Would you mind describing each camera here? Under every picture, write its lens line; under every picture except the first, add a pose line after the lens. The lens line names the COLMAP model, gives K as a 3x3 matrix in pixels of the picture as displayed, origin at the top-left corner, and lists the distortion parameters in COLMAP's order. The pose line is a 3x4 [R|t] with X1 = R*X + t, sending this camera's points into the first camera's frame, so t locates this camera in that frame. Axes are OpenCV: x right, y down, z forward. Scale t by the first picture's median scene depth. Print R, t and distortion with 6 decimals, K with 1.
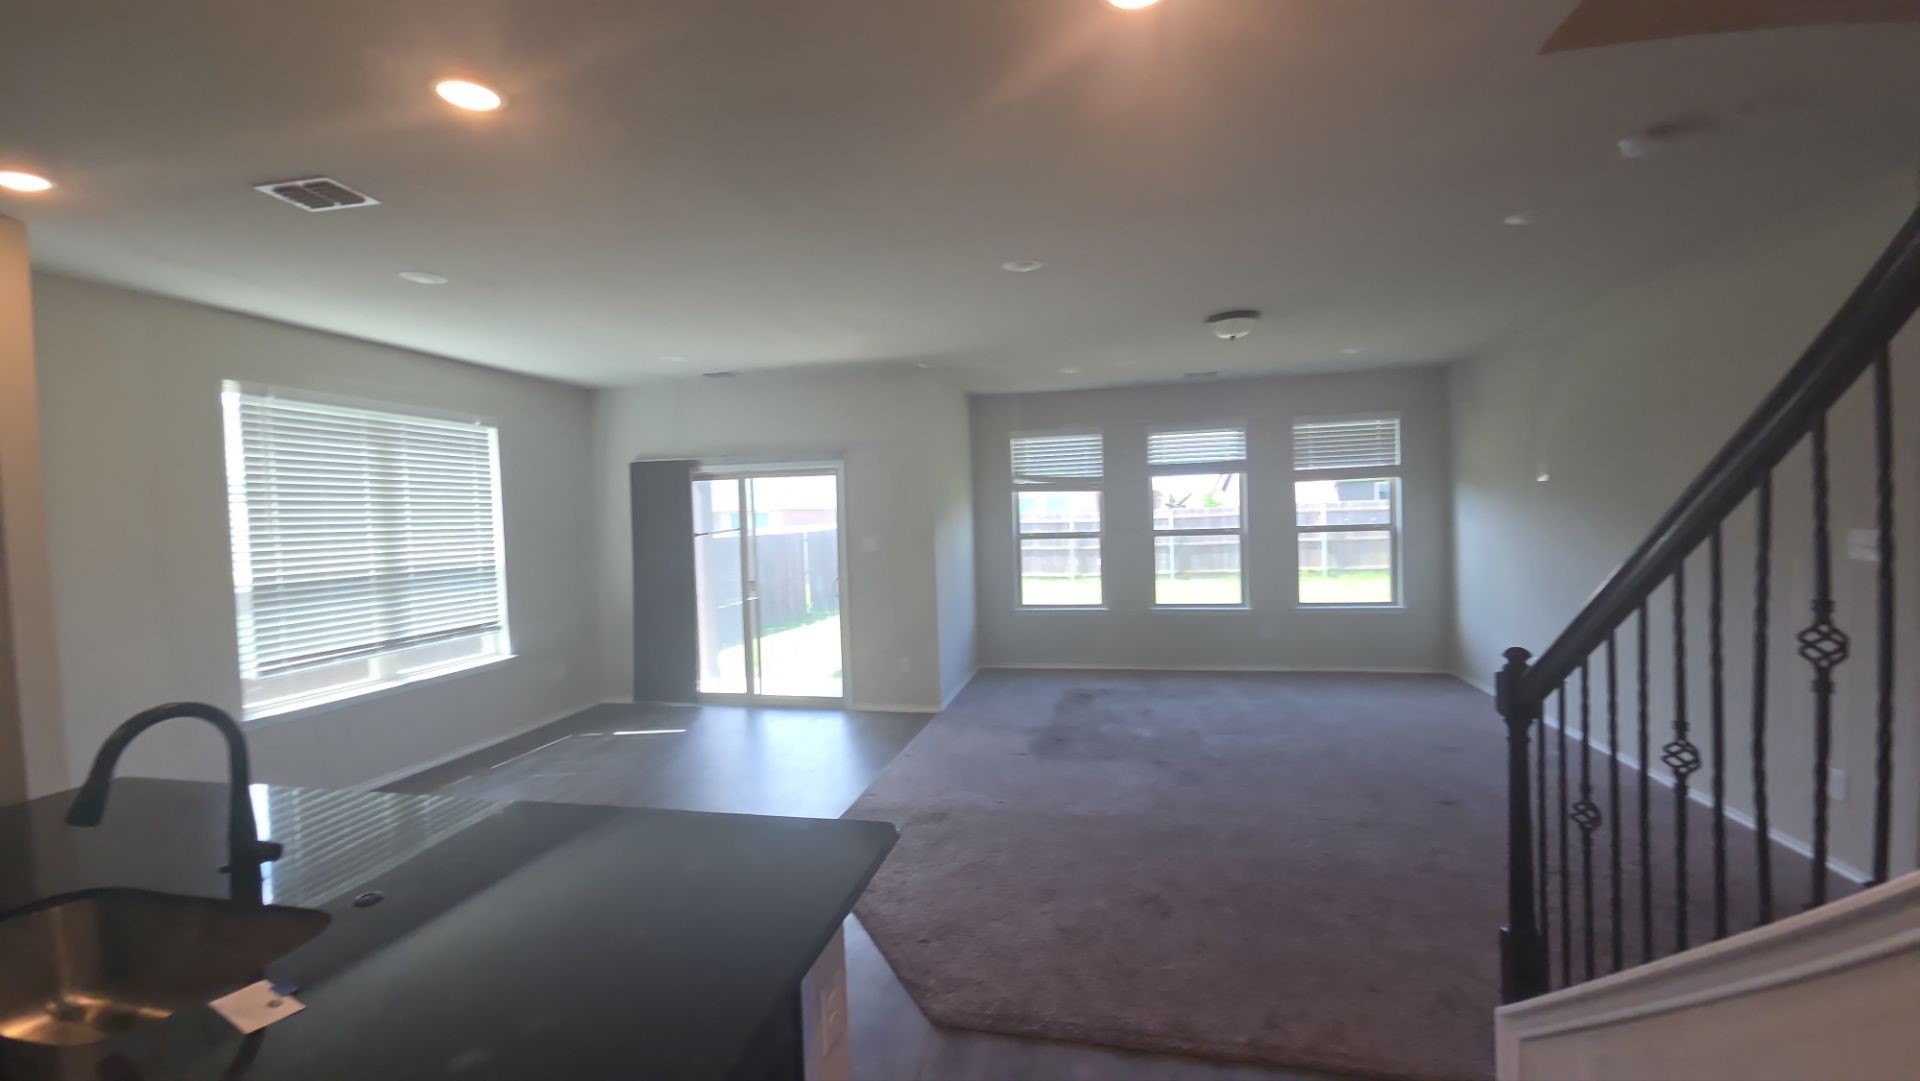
lens RADIAL K [[776.6, 0, 958.5], [0, 776.6, 538.3], [0, 0, 1]] dist [-0.004215, -0.000813]
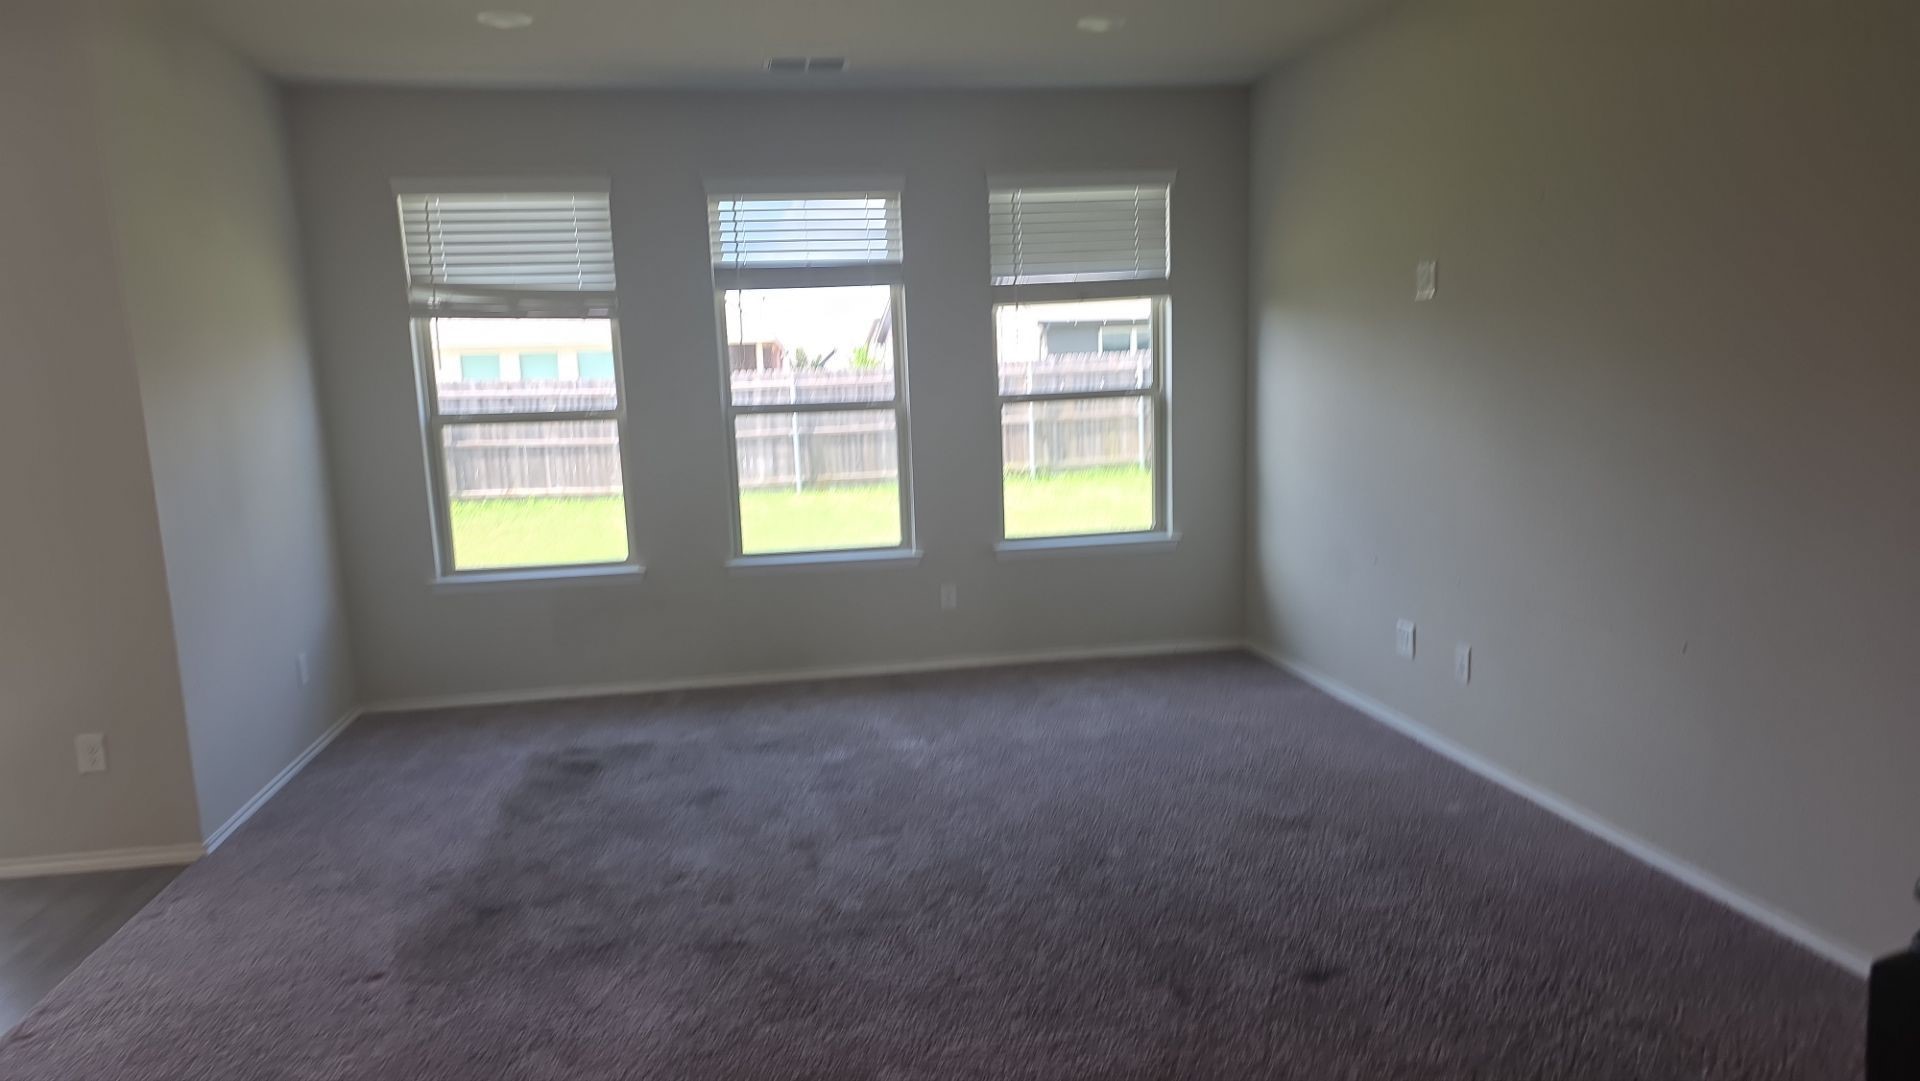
lens RADIAL K [[1260.6, 0, 941.9], [0, 1260.6, 558.3], [0, 0, 1]] dist [0.052810, -0.004860]
pose [[0.930304, -0.057555, 0.362246, 0.086941], [0.018901, 0.993822, 0.109363, 0.002220], [-0.366303, -0.094894, 0.925644, 0.218234]]
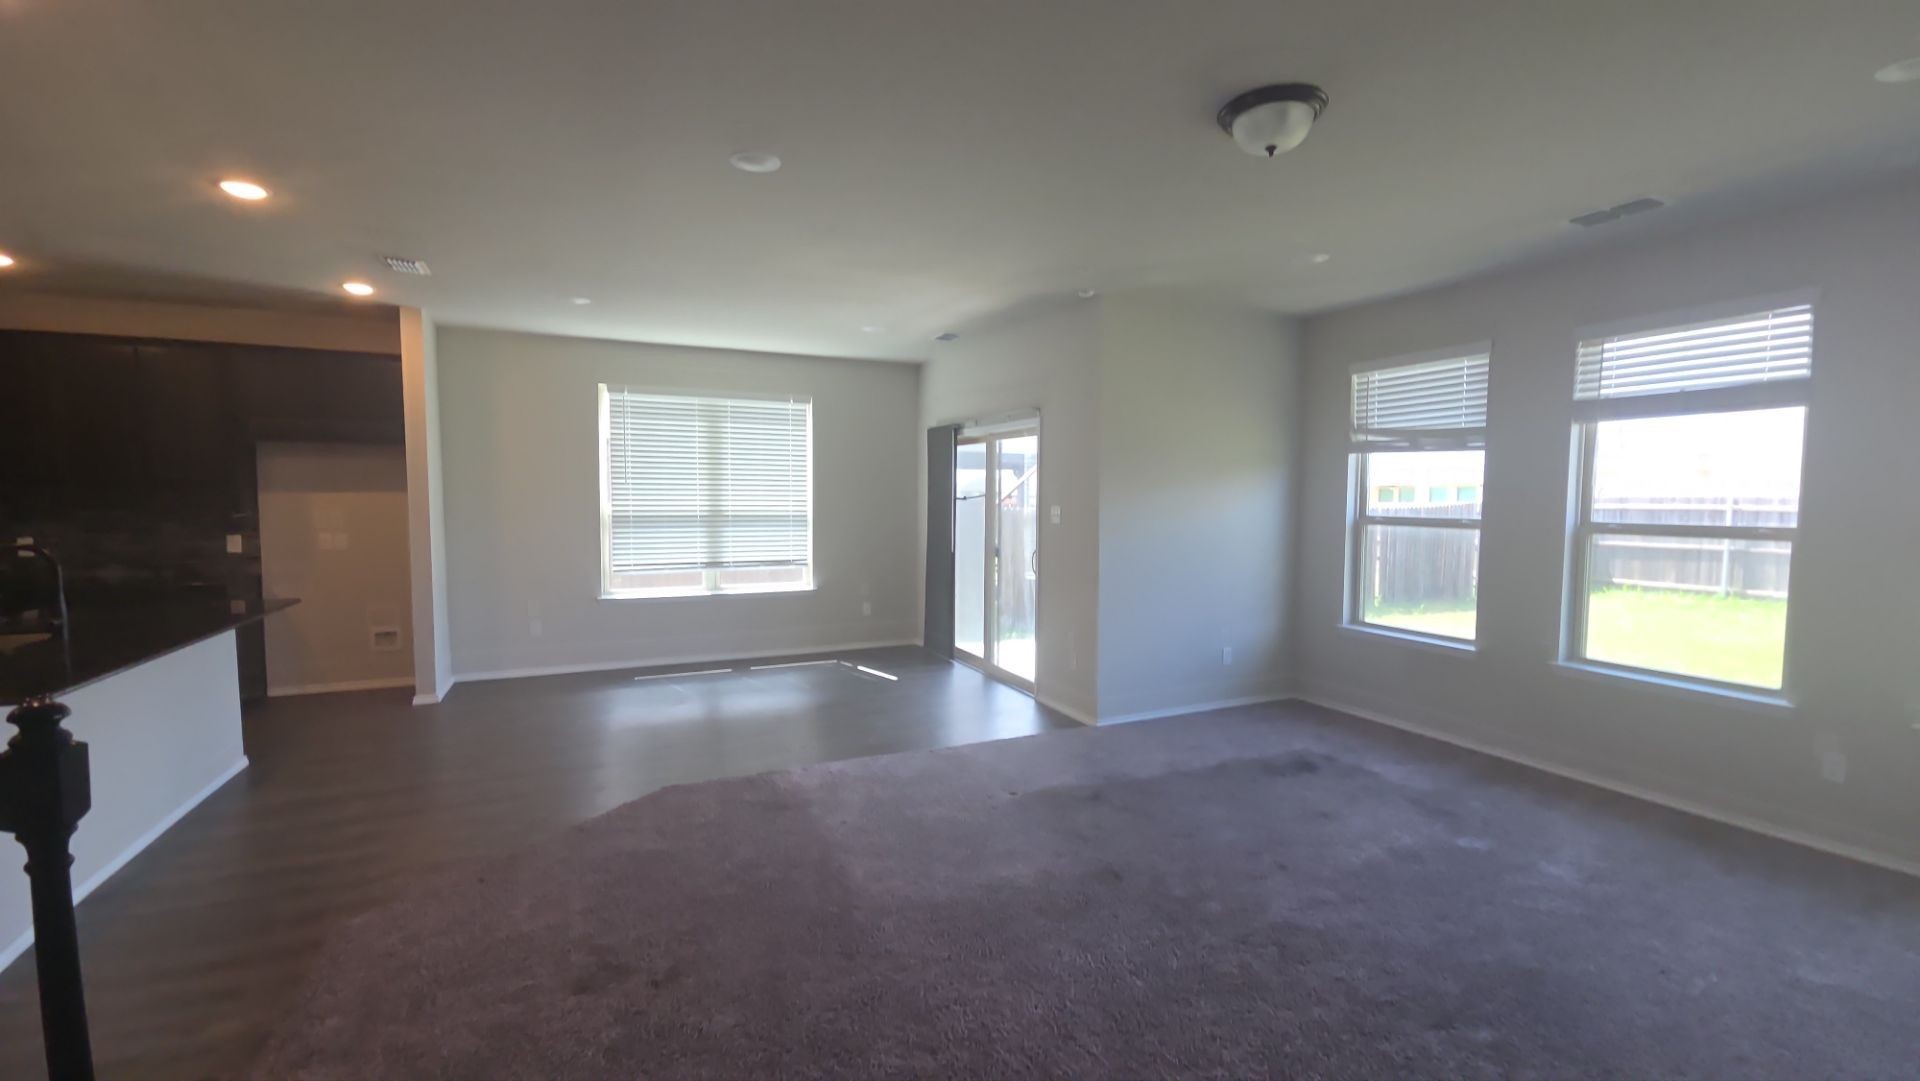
lens RADIAL K [[776.6, 0, 947.7], [0, 776.6, 540.3], [0, 0, 1]] dist [-0.004215, -0.000813]
pose [[0.606830, 0.078708, -0.790925, 0.433307], [-0.048313, 0.996898, 0.062137, -0.010193], [0.793362, 0.000505, 0.608750, 0.334264]]
